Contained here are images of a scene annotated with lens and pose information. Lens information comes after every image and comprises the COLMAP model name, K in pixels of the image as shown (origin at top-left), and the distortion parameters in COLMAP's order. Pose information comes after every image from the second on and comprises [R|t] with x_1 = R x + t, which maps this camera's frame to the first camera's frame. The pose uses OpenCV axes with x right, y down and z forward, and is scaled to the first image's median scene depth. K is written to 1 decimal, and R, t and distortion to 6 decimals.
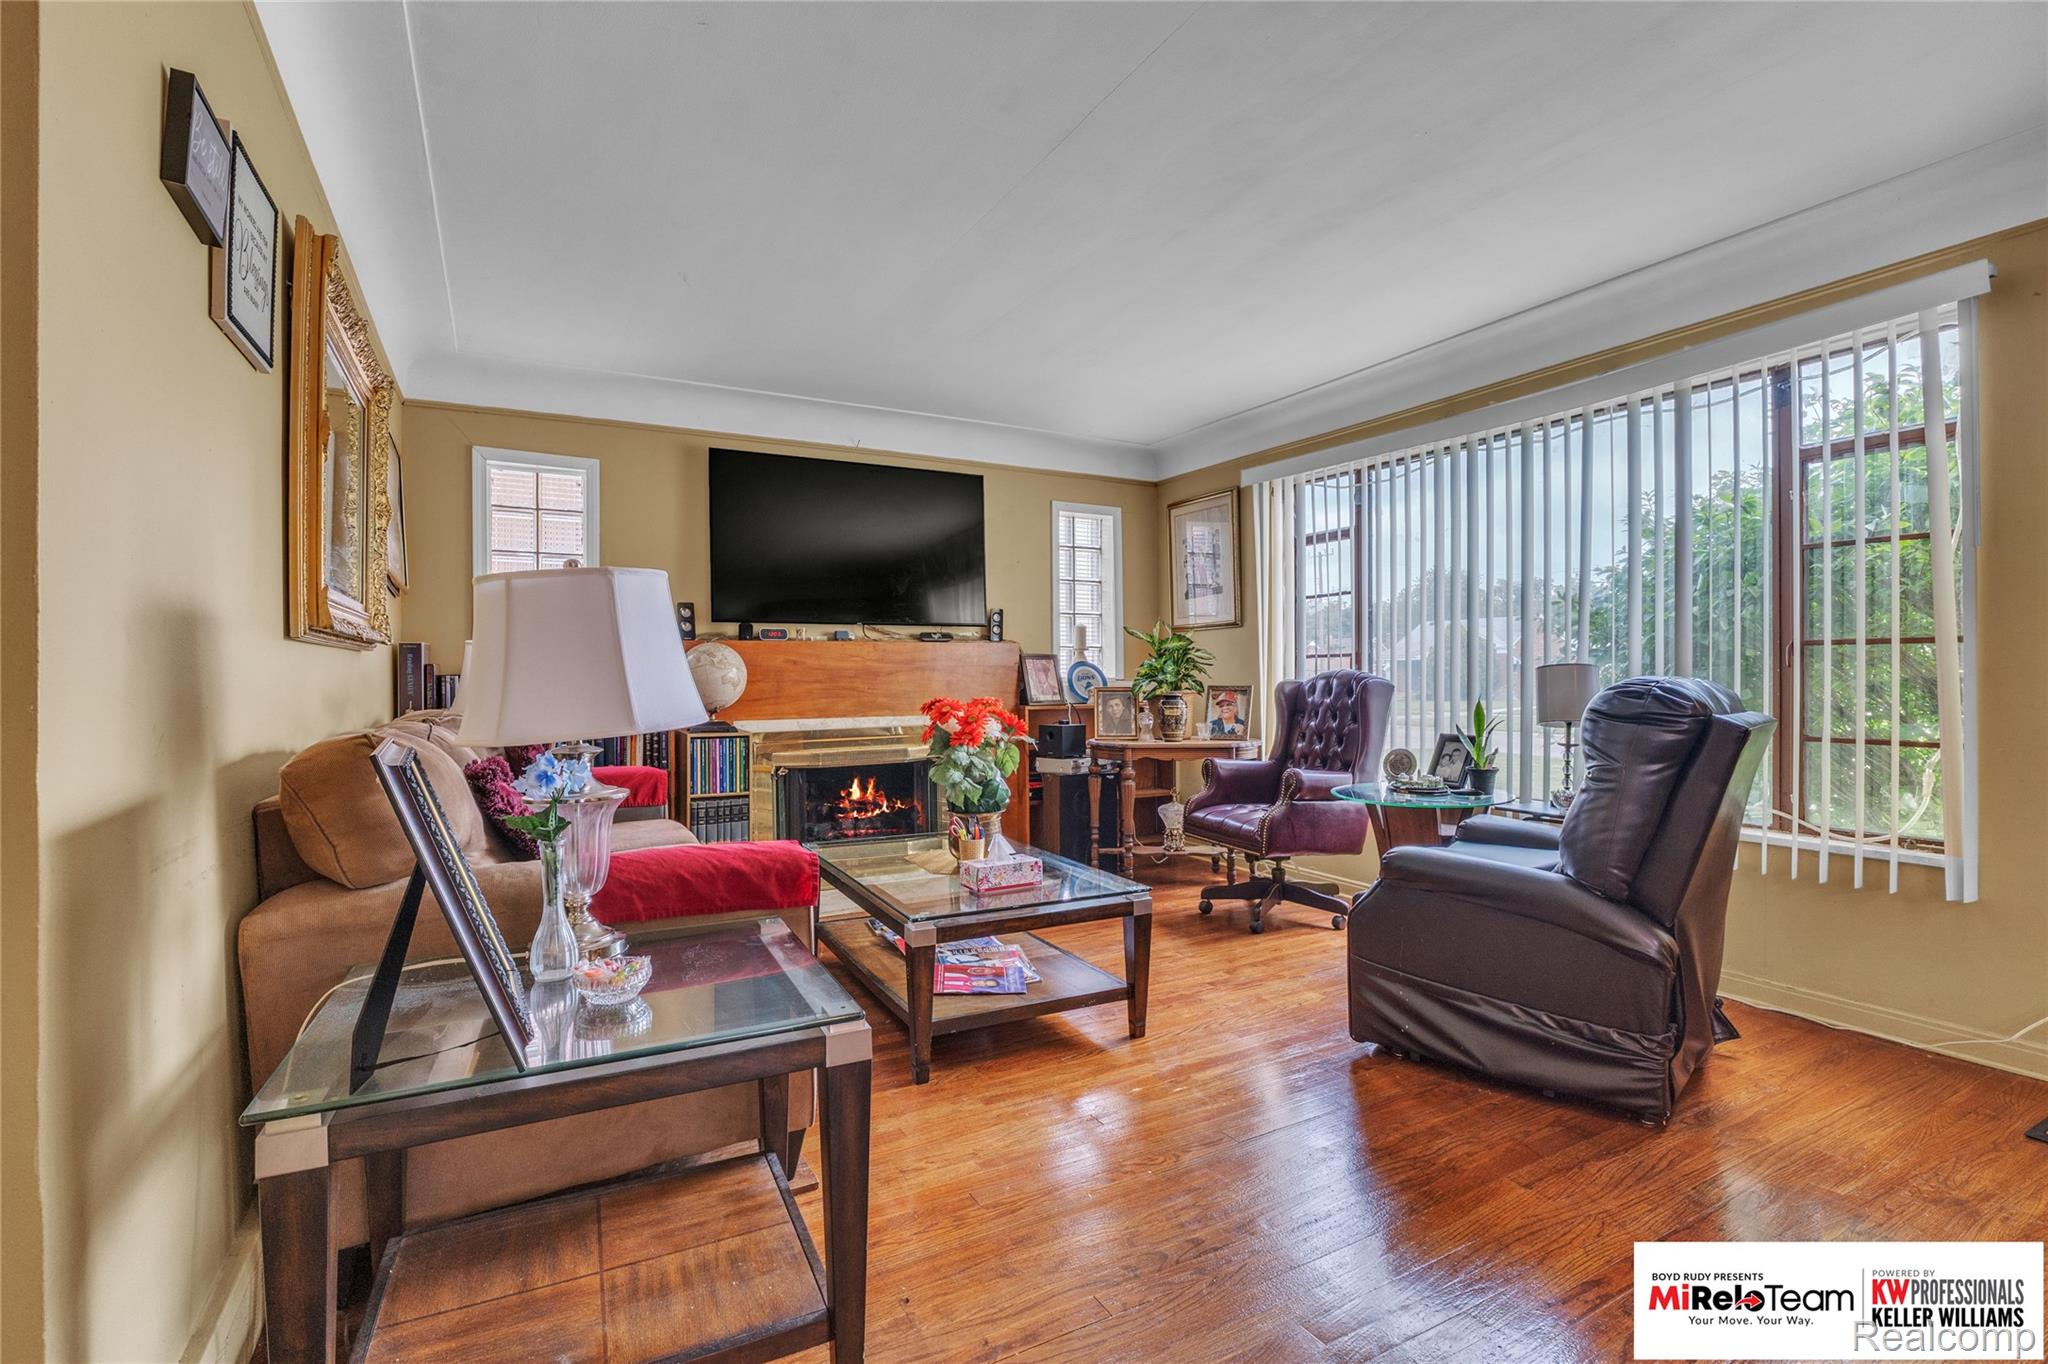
lens RADIAL K [[932.2, 0, 1024.7], [0, 932.2, 676.2], [0, 0, 1]] dist [-0.005987, -0.000087]
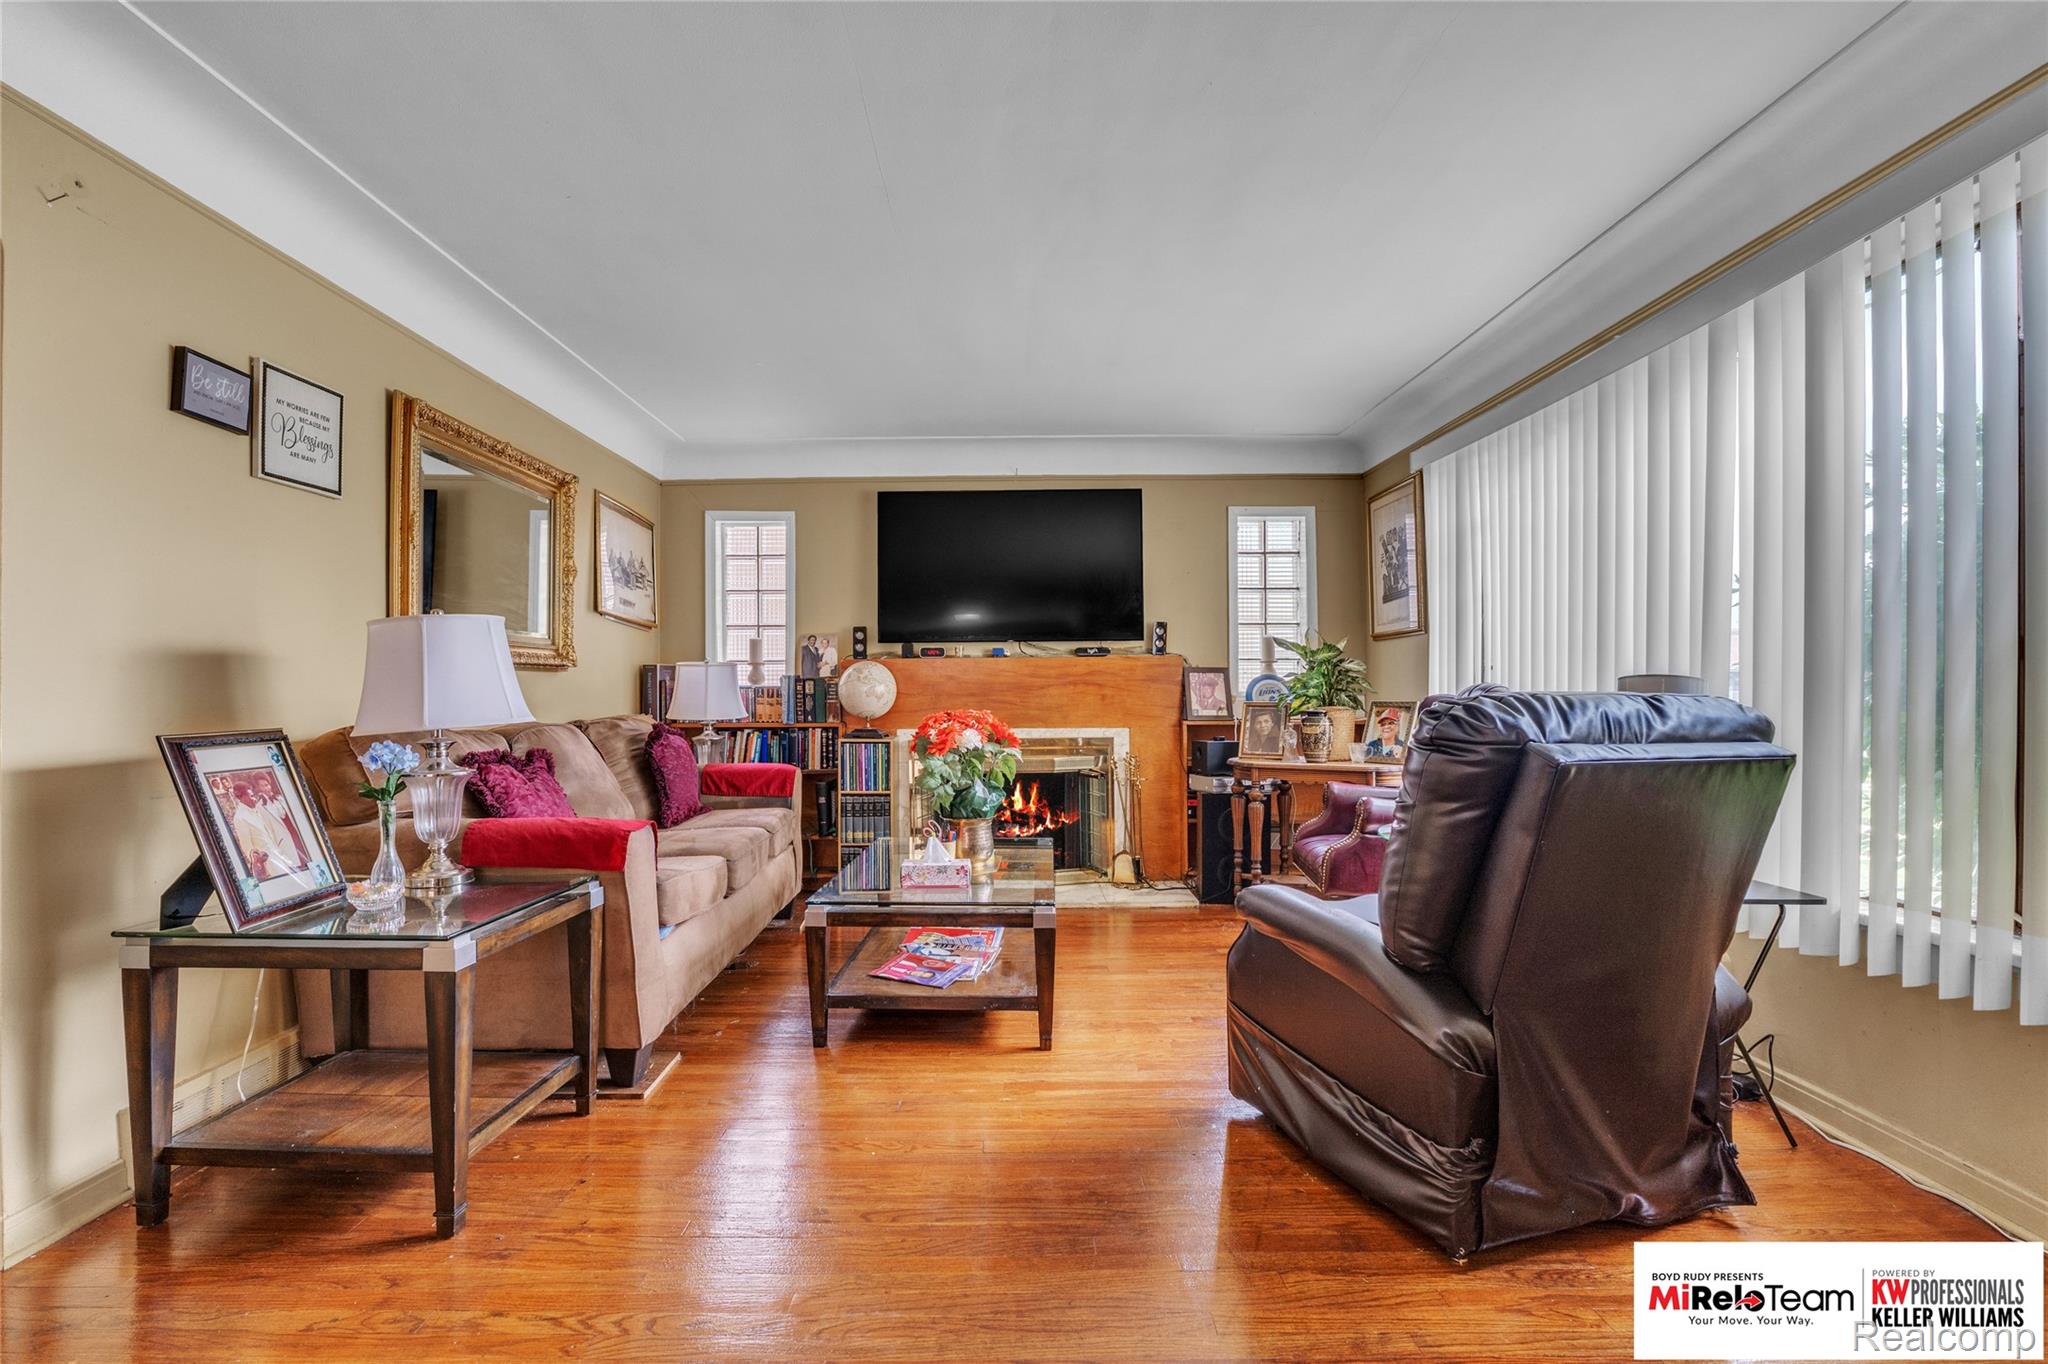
lens RADIAL K [[946.0, 0, 1021.3], [0, 946.0, 689.0], [0, 0, 1]] dist [-0.008857, -0.000082]
pose [[0.872486, 0.001285, -0.488638, 0.371944], [-0.001792, 0.999998, -0.000570, -0.000615], [0.488637, 0.001373, 0.872486, 0.061534]]
